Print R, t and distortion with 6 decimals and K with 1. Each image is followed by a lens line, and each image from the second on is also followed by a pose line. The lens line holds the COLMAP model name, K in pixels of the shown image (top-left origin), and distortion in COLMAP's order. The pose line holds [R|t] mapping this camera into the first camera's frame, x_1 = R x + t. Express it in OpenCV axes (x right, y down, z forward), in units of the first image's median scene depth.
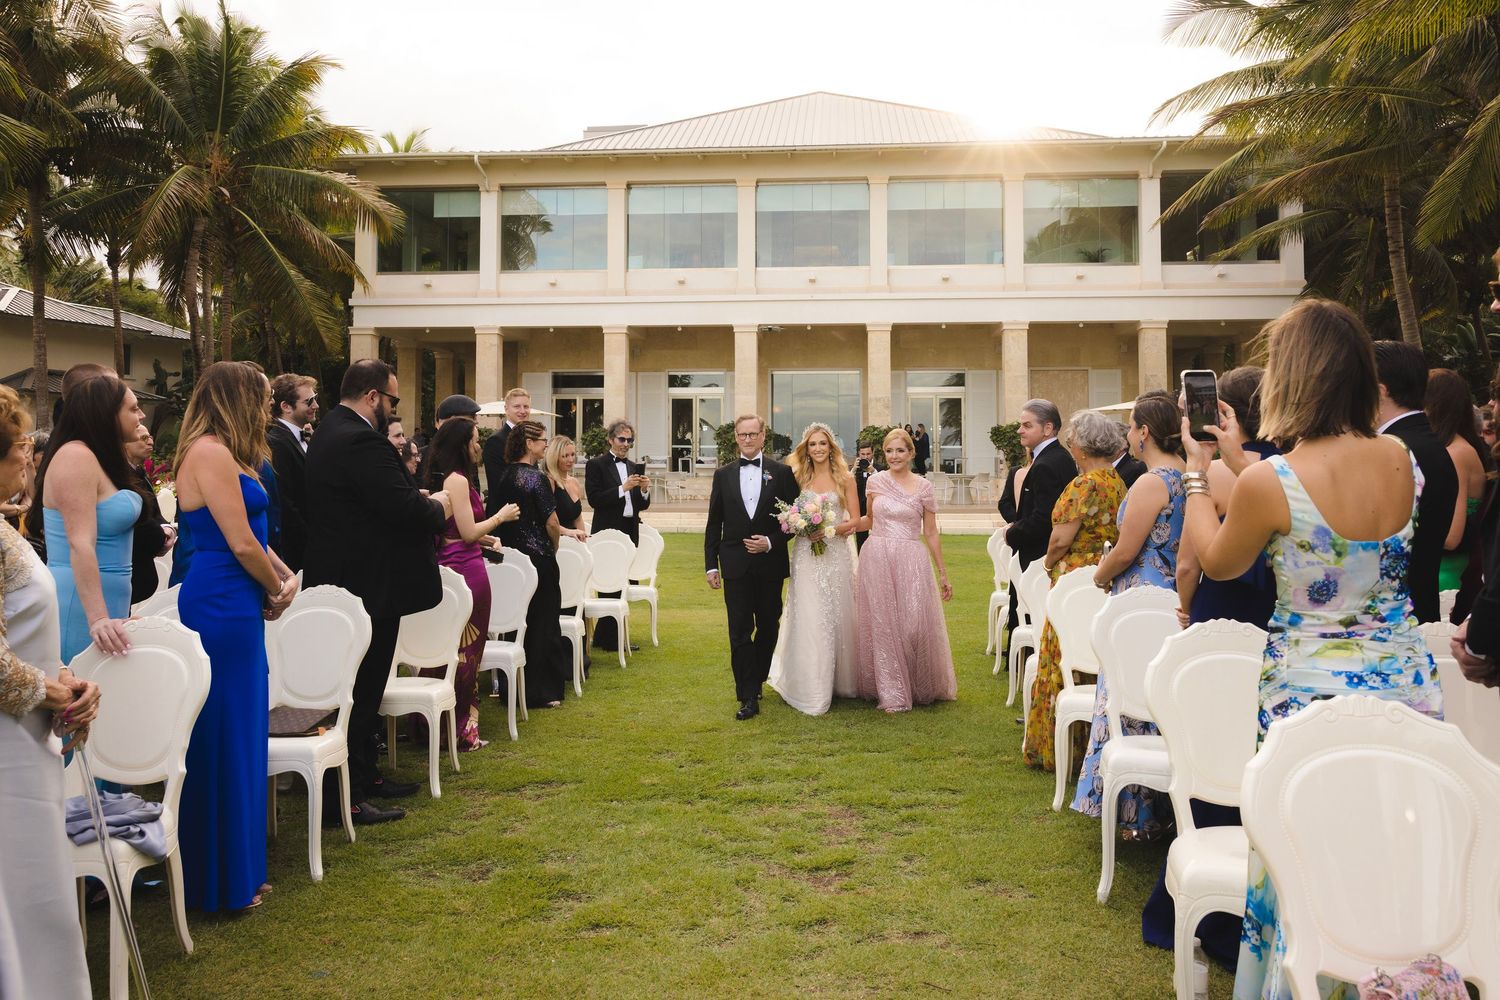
lens RADIAL K [[1250.5, 0, 756.0], [0, 1250.5, 412.3], [0, 0, 1]] dist [0.006520, 0.004661]
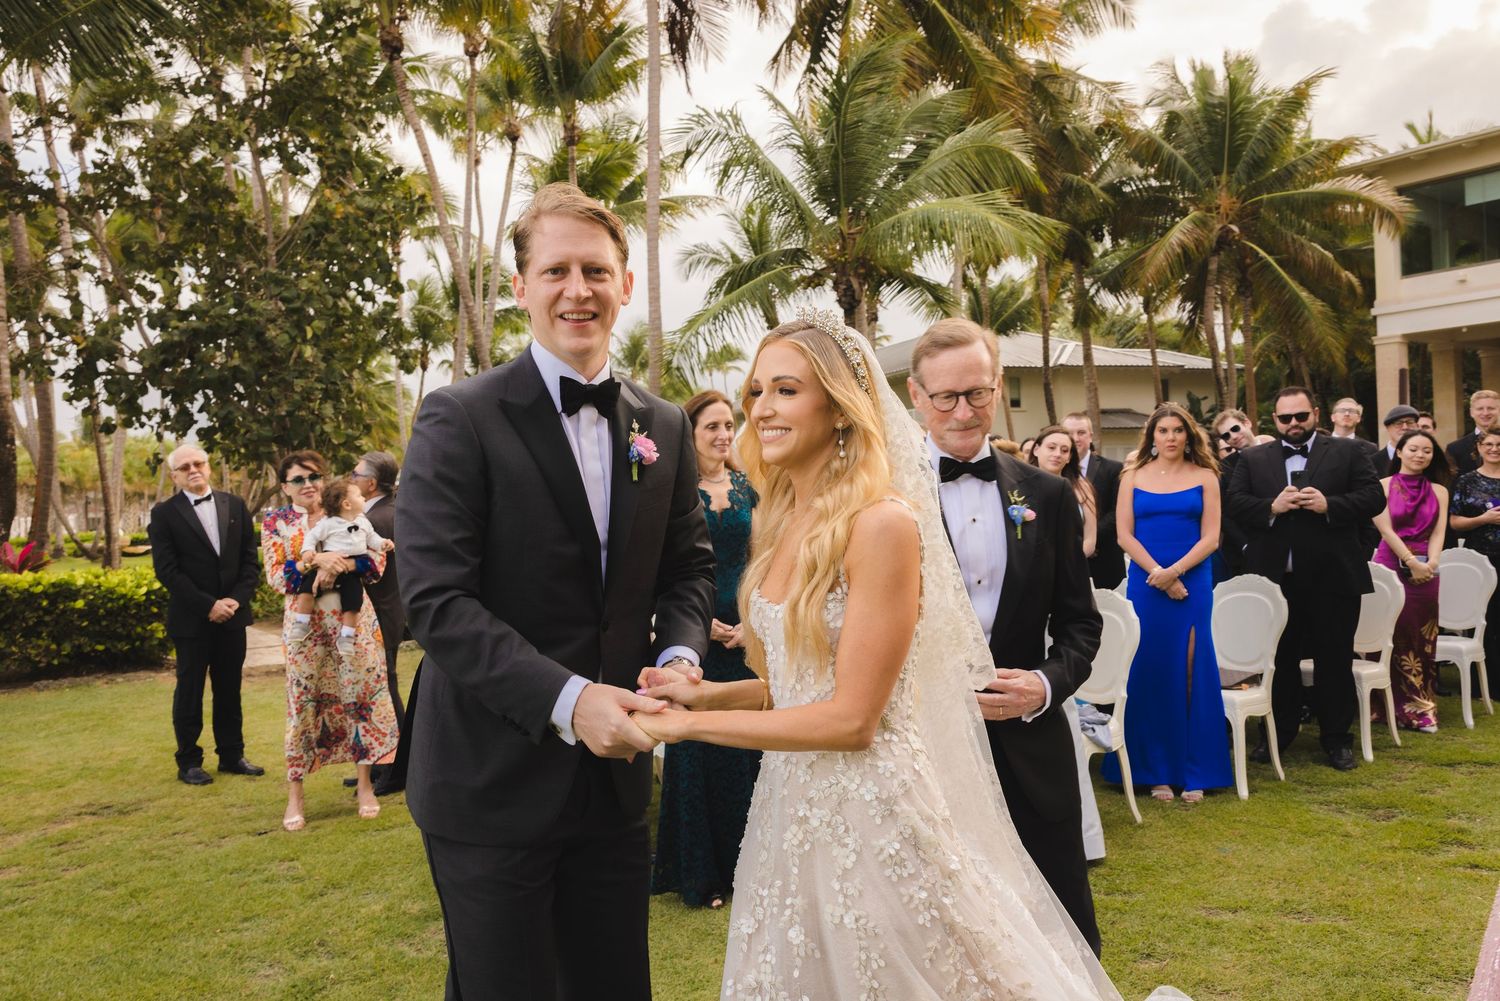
lens RADIAL K [[1195.4, 0, 744.1], [0, 1195.4, 499.5], [0, 0, 1]] dist [0.008544, 0.003238]
pose [[0.686447, -0.037098, -0.726233, 0.101259], [0.077164, 0.996775, 0.022018, -0.000166], [0.723074, -0.071153, 0.687096, -0.097325]]
